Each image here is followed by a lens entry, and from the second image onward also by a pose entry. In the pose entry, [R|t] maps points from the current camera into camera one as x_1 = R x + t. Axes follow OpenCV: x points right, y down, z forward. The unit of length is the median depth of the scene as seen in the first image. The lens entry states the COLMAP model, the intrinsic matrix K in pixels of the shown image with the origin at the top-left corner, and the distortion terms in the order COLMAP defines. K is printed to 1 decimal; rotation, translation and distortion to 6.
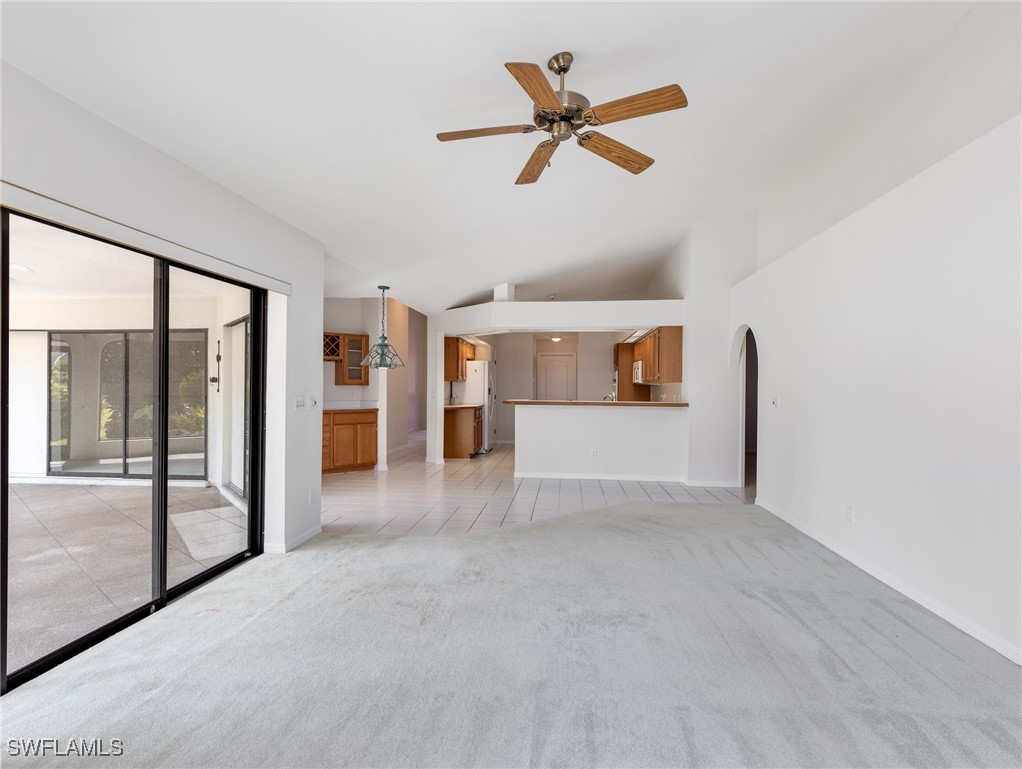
lens RADIAL K [[518.0, 0, 513.2], [0, 518.0, 388.4], [0, 0, 1]] dist [0.011653, -0.003994]
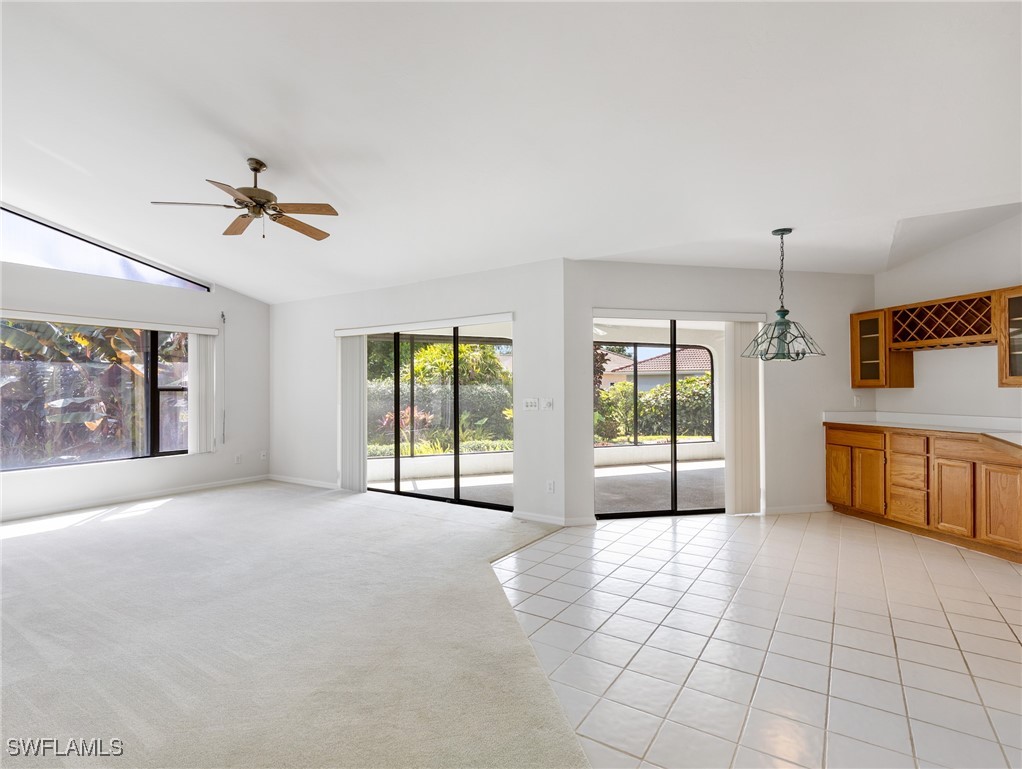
lens RADIAL K [[518.0, 0, 514.8], [0, 518.0, 384.7], [0, 0, 1]] dist [0.011653, -0.003994]
pose [[-0.450550, -0.013085, -0.892655, 0.409575], [-0.003918, 0.999912, -0.012680, -0.000333], [0.892742, -0.002216, -0.450562, 0.894364]]
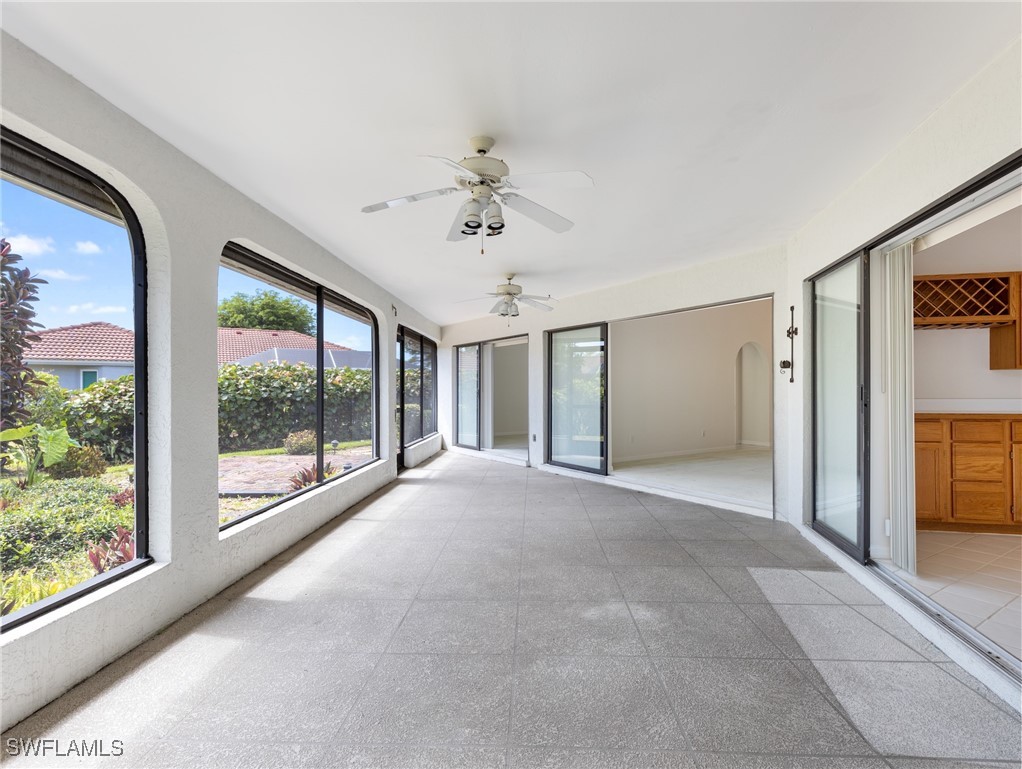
lens RADIAL K [[518.0, 0, 517.7], [0, 518.0, 387.7], [0, 0, 1]] dist [0.011653, -0.003994]
pose [[0.637190, -0.011726, -0.770617, -0.271471], [0.004929, 0.999926, -0.011140, 0.019222], [0.770691, 0.003300, 0.637201, 0.291016]]
